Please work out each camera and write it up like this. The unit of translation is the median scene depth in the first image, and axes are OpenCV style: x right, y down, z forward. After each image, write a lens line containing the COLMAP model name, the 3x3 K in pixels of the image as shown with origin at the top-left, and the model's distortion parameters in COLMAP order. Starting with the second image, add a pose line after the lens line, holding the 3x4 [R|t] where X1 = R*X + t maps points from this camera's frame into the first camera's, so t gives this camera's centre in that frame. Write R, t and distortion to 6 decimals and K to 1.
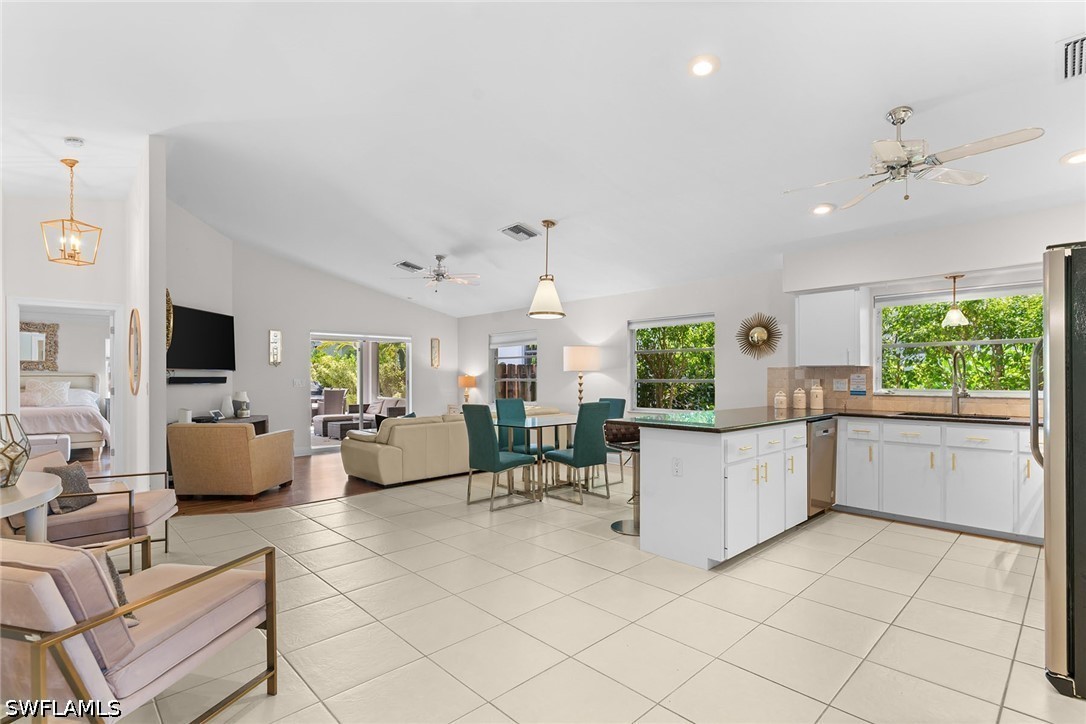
lens RADIAL K [[516.7, 0, 545.0], [0, 516.7, 373.9], [0, 0, 1]] dist [0.000987, -0.000715]
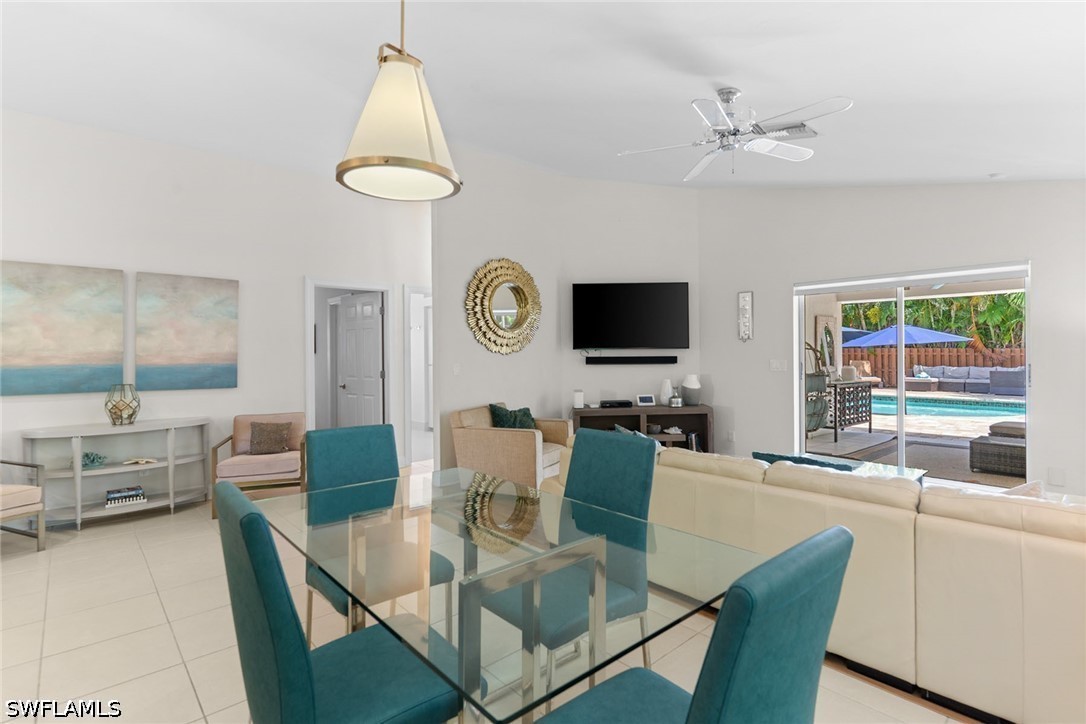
lens RADIAL K [[521.0, 0, 548.3], [0, 521.0, 351.8], [0, 0, 1]] dist [0.001390, 0.000014]
pose [[-0.028248, 0.003788, -0.999594, 0.289452], [0.013524, 0.999903, 0.003407, -0.008741], [0.999509, -0.013422, -0.028296, 1.002630]]
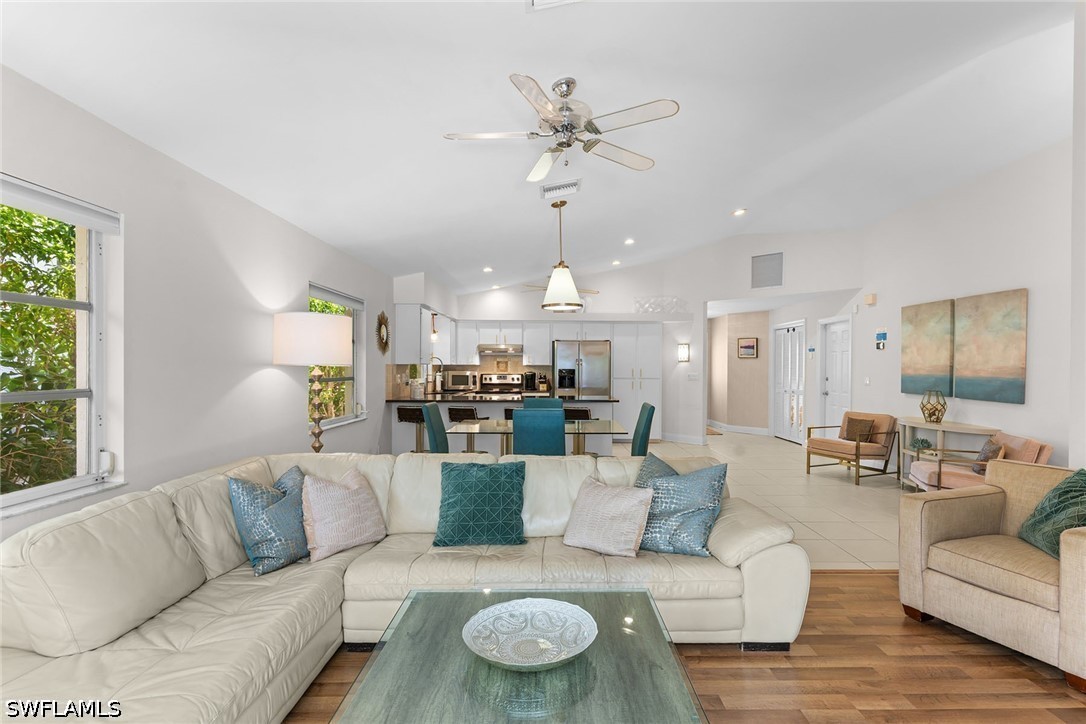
lens RADIAL K [[530.1, 0, 550.4], [0, 530.1, 368.2], [0, 0, 1]] dist [0.000329, 0.000035]
pose [[-0.718312, -0.002466, 0.695717, -0.578193], [-0.006413, 0.999975, -0.003076, -0.001618], [-0.695692, -0.006671, -0.718310, 1.538924]]
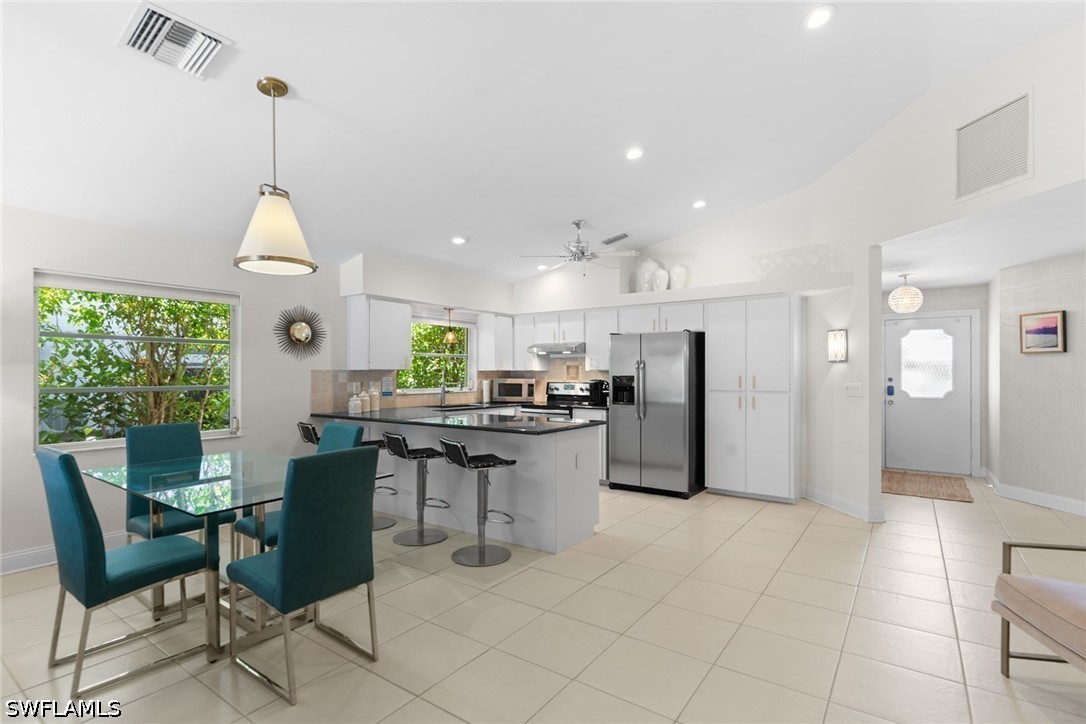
lens RADIAL K [[516.7, 0, 545.0], [0, 516.7, 373.9], [0, 0, 1]] dist [0.000987, -0.000715]
pose [[-0.186918, -0.000524, 0.982375, -0.503762], [-0.004575, 0.999989, -0.000337, -0.006803], [-0.982365, -0.004557, -0.186919, 0.765078]]
